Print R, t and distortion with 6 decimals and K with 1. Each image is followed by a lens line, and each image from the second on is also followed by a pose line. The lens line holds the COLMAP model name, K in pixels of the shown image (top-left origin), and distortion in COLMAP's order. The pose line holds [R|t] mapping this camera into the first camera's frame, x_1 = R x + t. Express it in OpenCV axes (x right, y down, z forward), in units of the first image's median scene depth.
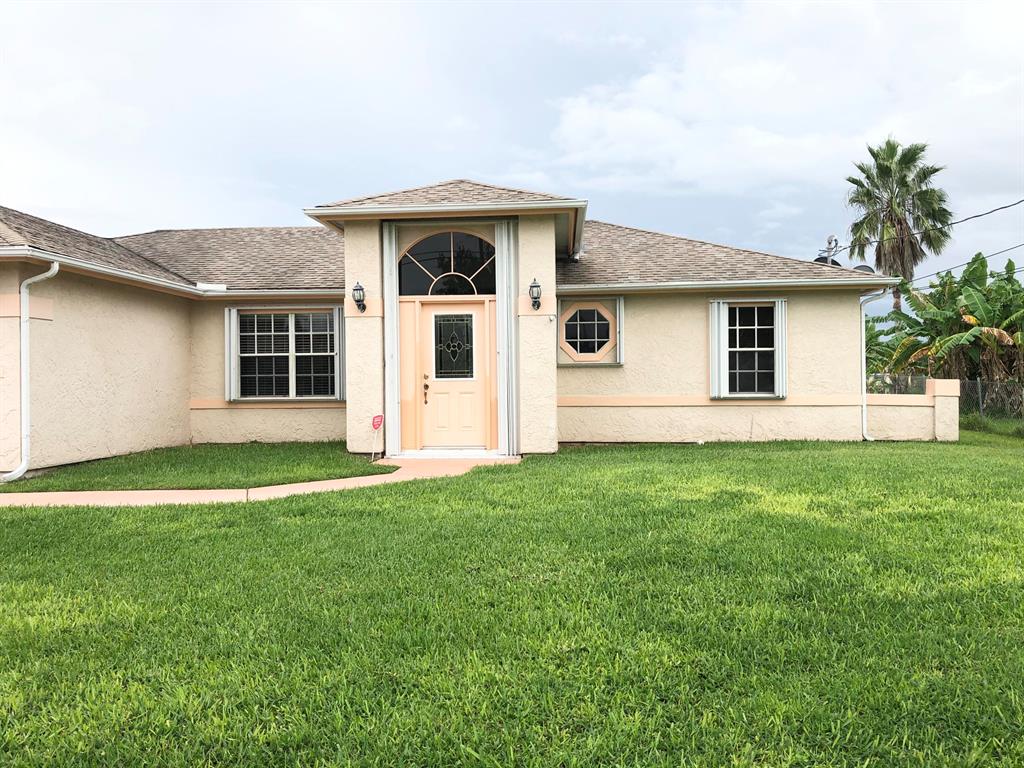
lens RADIAL K [[846.2, 0, 509.4], [0, 846.2, 384.2], [0, 0, 1]] dist [0.059778, -0.072644]
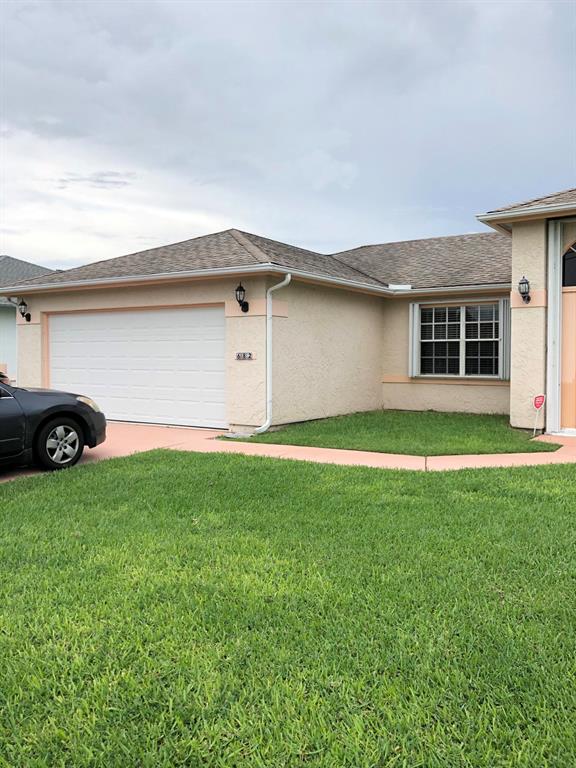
lens RADIAL K [[634.6, 0, 288.6], [0, 634.6, 362.9], [0, 0, 1]] dist [0.059778, -0.072644]
pose [[0.872916, 0.016437, -0.487594, -0.034290], [-0.012522, 0.999858, 0.011288, -0.011129], [0.487710, -0.003747, 0.872997, 0.104441]]
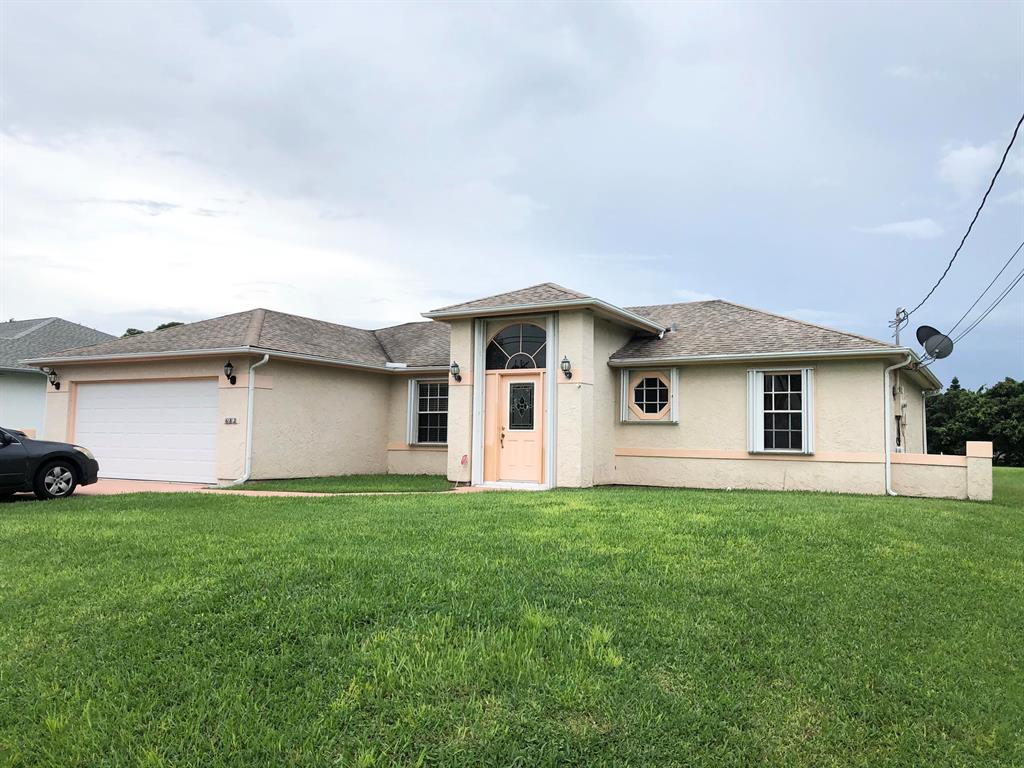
lens RADIAL K [[846.2, 0, 517.6], [0, 846.2, 365.5], [0, 0, 1]] dist [0.059778, -0.072644]
pose [[0.902983, -0.015304, -0.429403, 0.510813], [-0.026873, 0.995398, -0.091986, 0.015107], [0.428835, 0.094601, 0.898416, -0.230737]]
